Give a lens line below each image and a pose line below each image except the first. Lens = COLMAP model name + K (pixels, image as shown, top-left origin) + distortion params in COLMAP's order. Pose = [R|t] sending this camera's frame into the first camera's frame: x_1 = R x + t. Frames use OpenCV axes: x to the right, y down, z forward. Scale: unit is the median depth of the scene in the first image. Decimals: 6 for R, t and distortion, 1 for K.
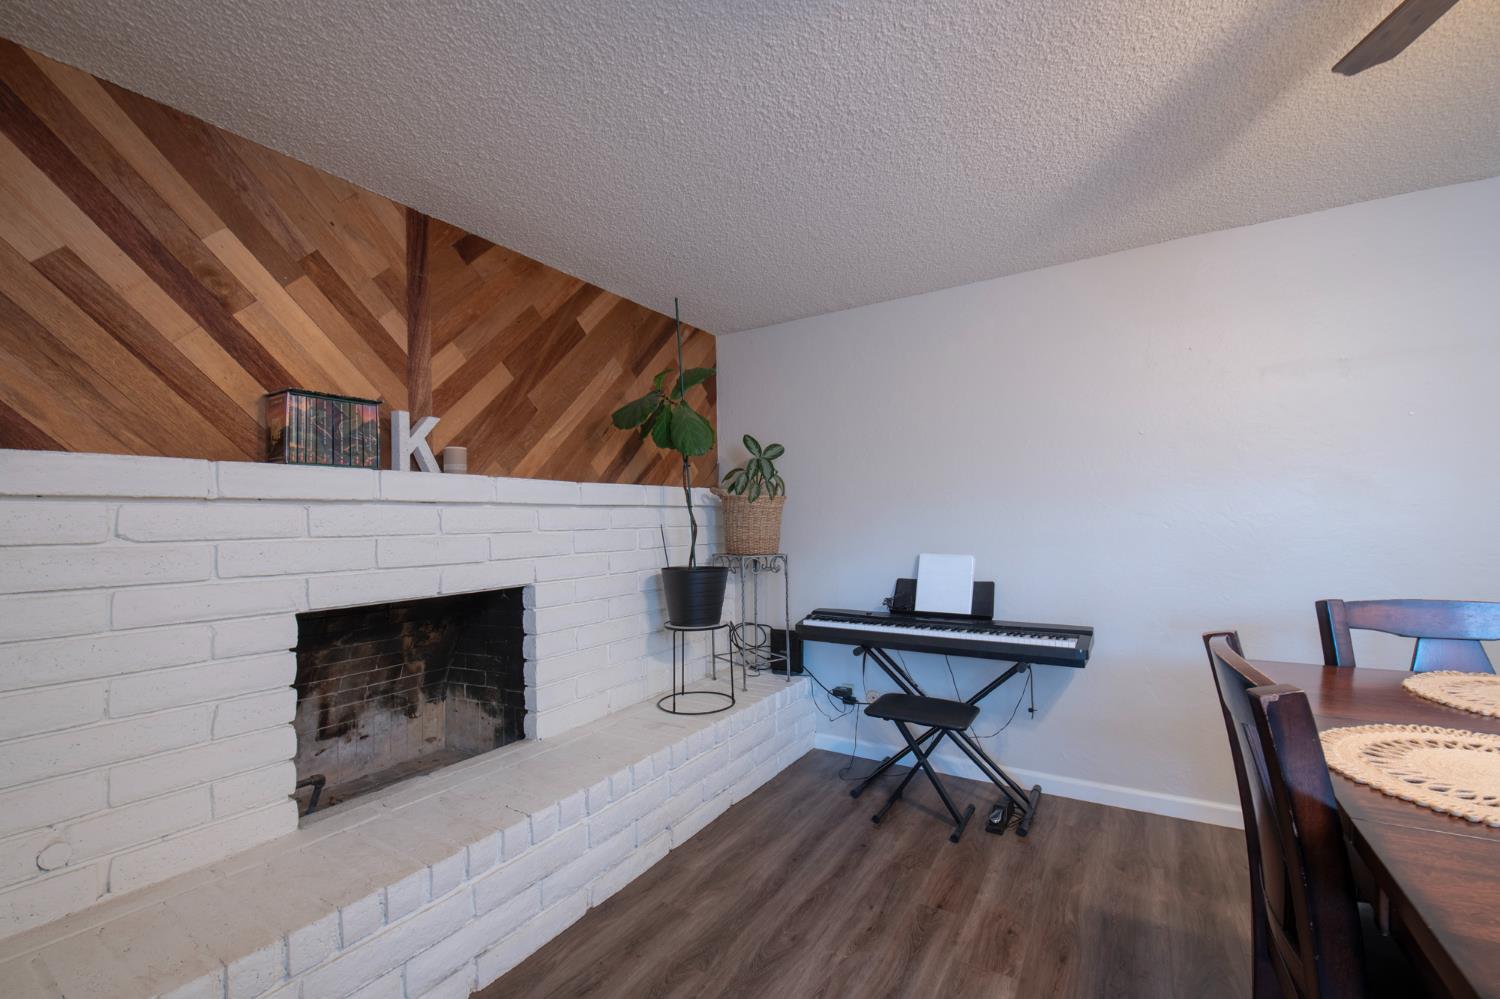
lens RADIAL K [[622.1, 0, 771.5], [0, 622.1, 496.9], [0, 0, 1]] dist [-0.004040, -0.002962]
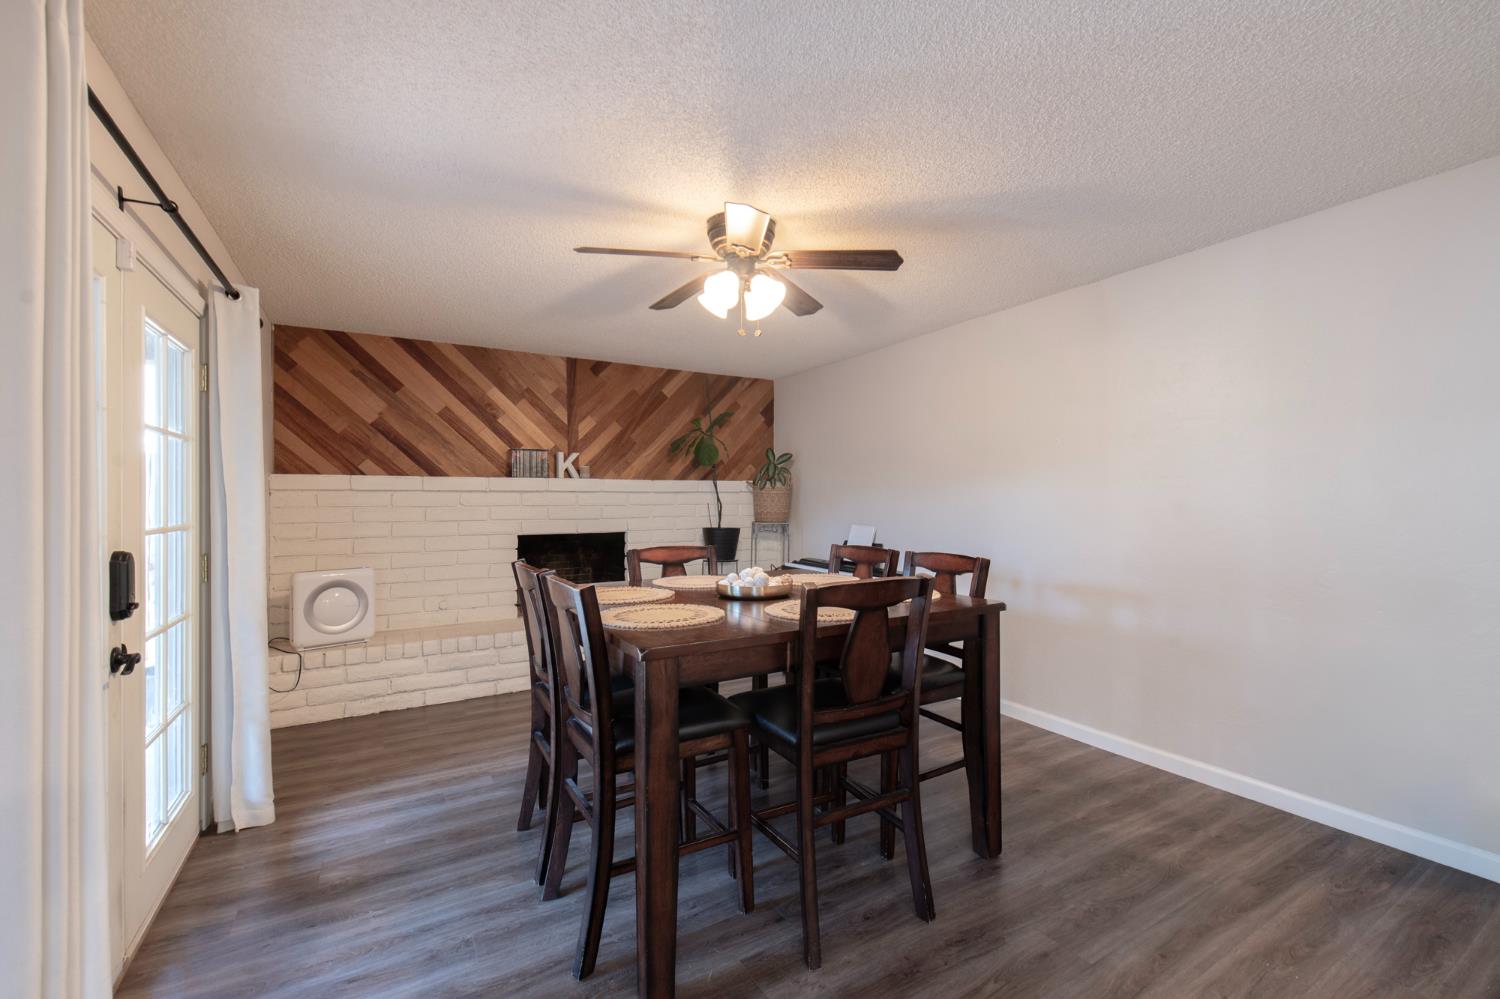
lens RADIAL K [[622.1, 0, 787.5], [0, 622.1, 502.6], [0, 0, 1]] dist [-0.004040, -0.002962]
pose [[0.885920, 0.010947, -0.463709, 1.087573], [0.006414, 0.999337, 0.035846, -0.024574], [0.463794, -0.034731, 0.885262, -0.580545]]
